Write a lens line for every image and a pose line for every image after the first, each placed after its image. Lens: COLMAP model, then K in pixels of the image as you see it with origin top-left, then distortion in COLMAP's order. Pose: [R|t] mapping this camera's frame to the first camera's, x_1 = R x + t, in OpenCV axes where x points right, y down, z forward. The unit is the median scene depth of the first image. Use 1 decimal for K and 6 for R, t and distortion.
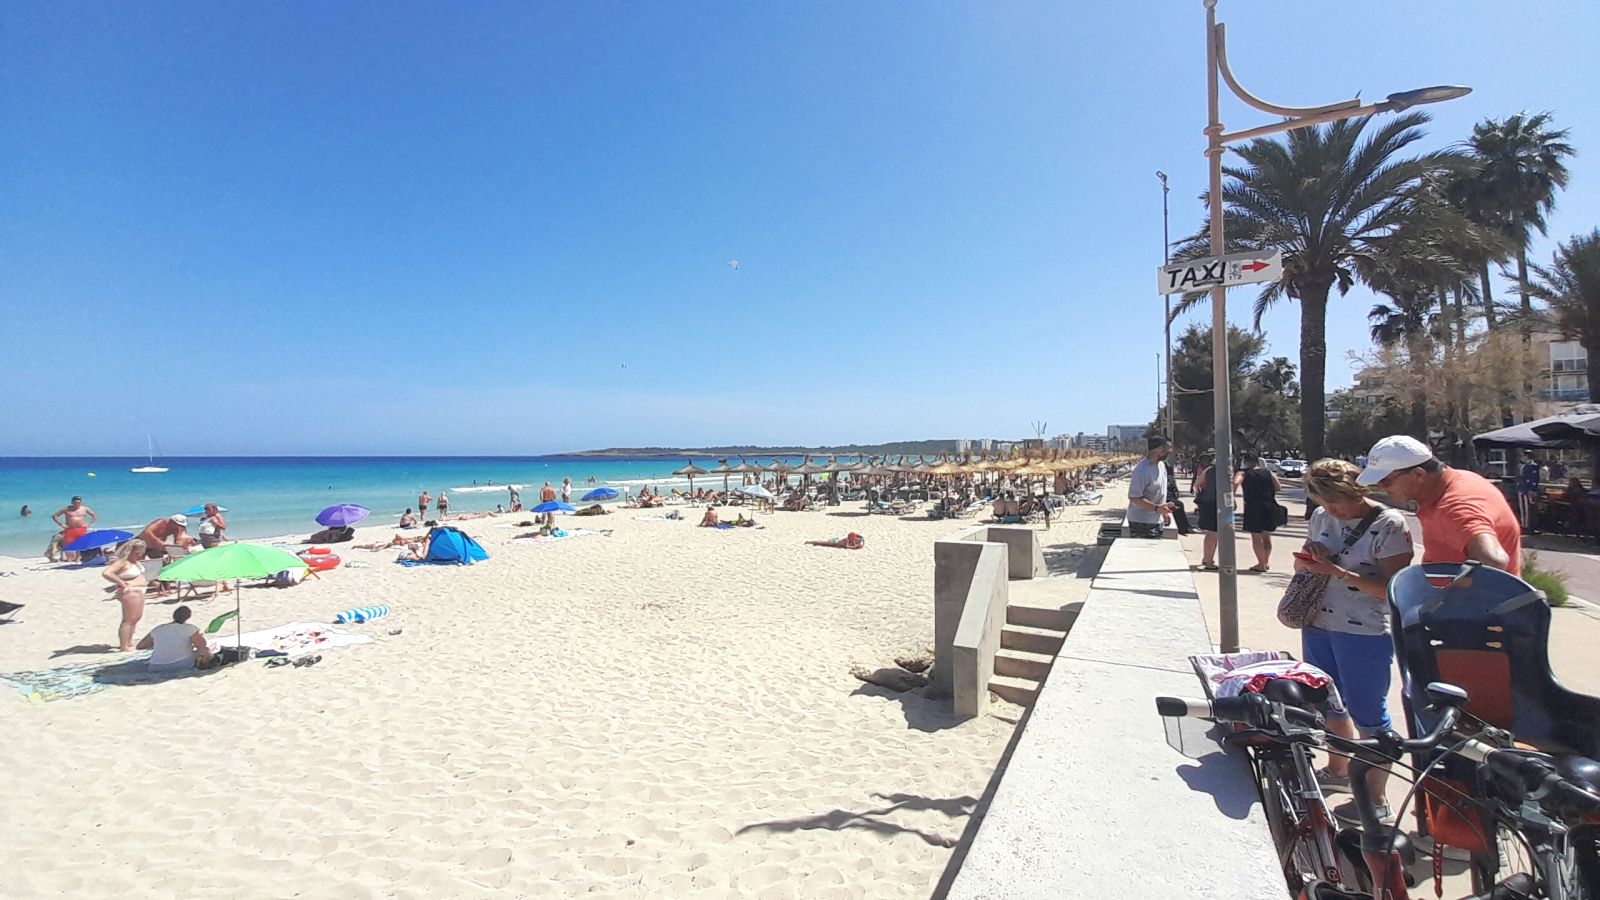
lens RADIAL K [[630.8, 0, 810.1], [0, 630.8, 450.1], [0, 0, 1]] dist [-0.000869, -0.009915]
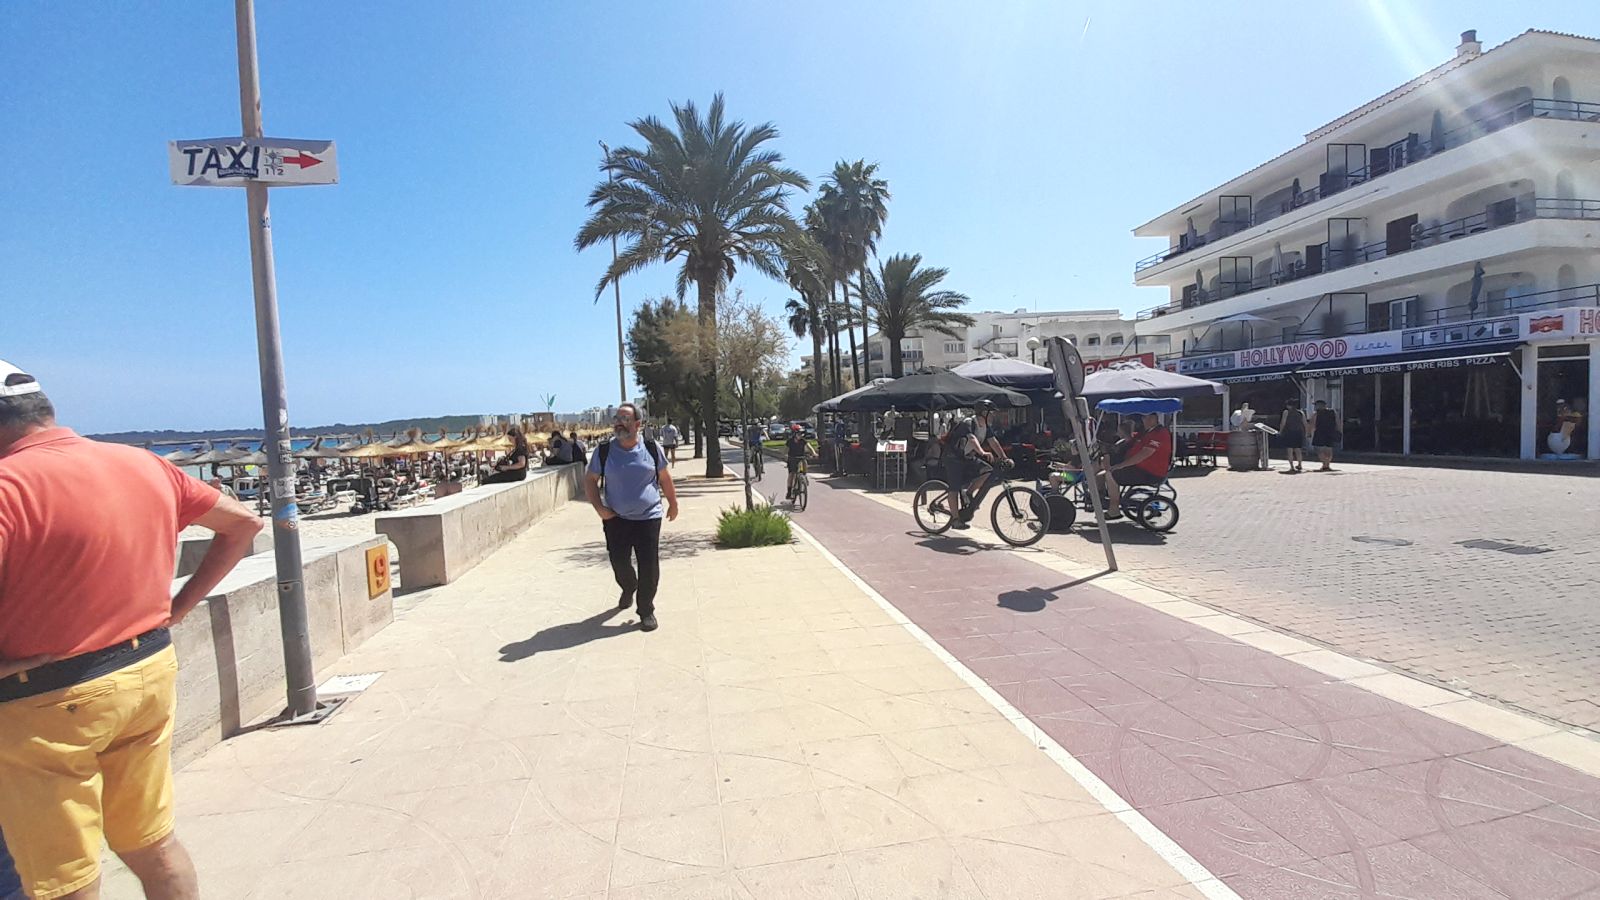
lens RADIAL K [[625.4, 0, 824.9], [0, 625.4, 461.4], [0, 0, 1]] dist [0.000523, -0.008831]
pose [[0.747012, -0.070037, 0.661111, 0.149925], [0.029944, 0.996971, 0.071782, 0.004143], [-0.664136, -0.033826, 0.746846, 0.013246]]
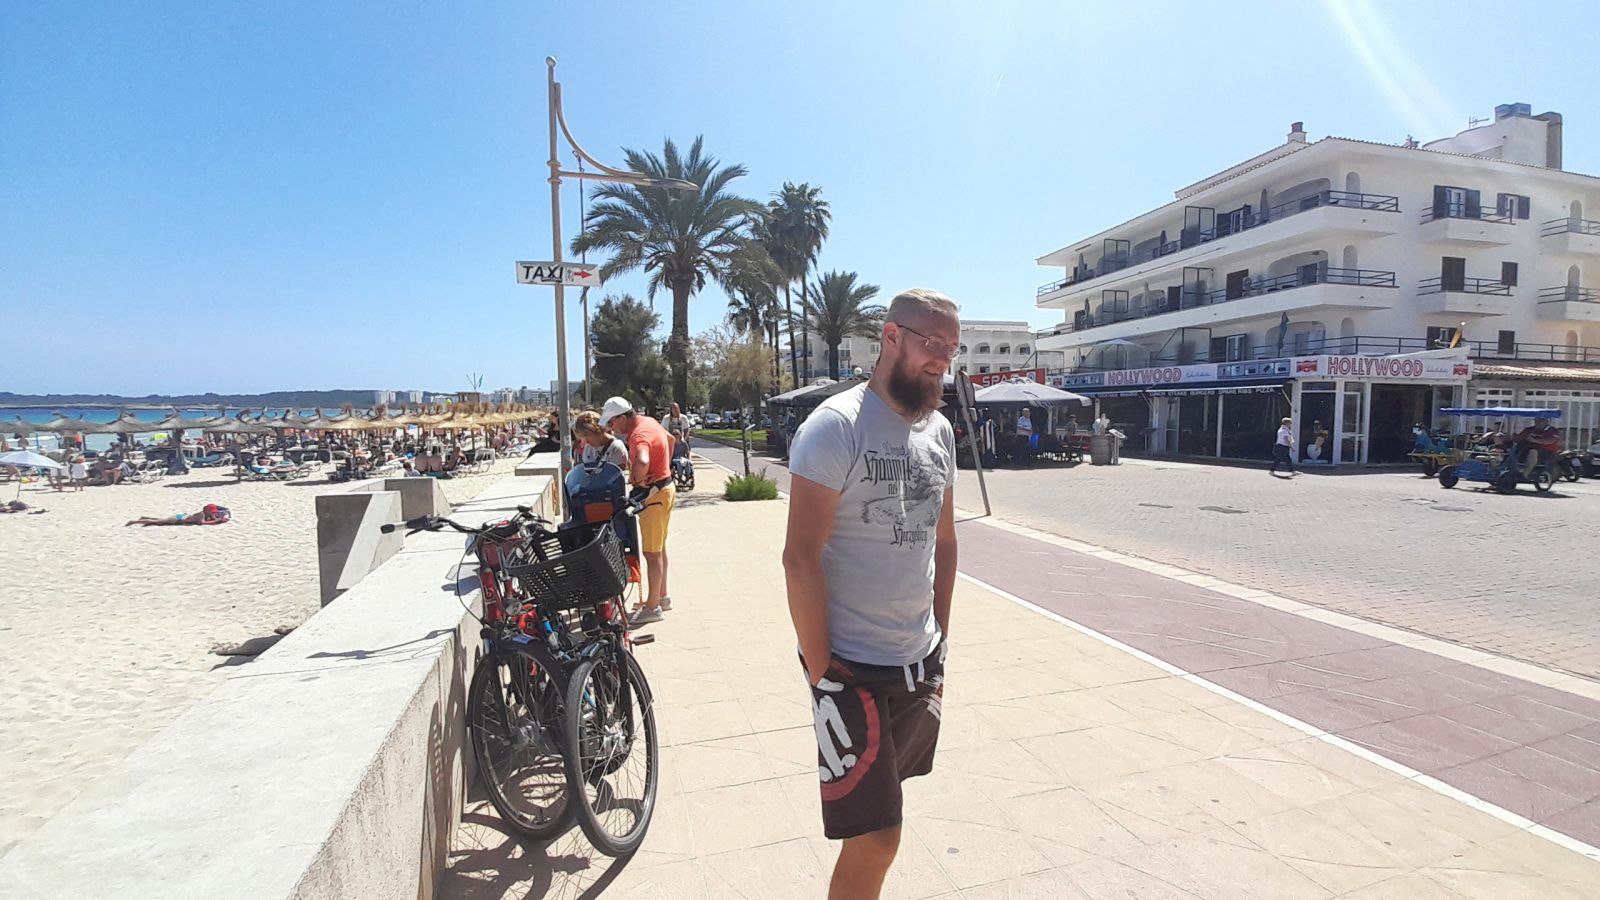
lens RADIAL K [[630.8, 0, 810.1], [0, 630.8, 450.1], [0, 0, 1]] dist [-0.000869, -0.009915]
pose [[0.674579, -0.041198, 0.737052, -0.000687], [-0.012057, 0.997693, 0.066802, -0.000053], [-0.738104, -0.053950, 0.672526, -0.078037]]
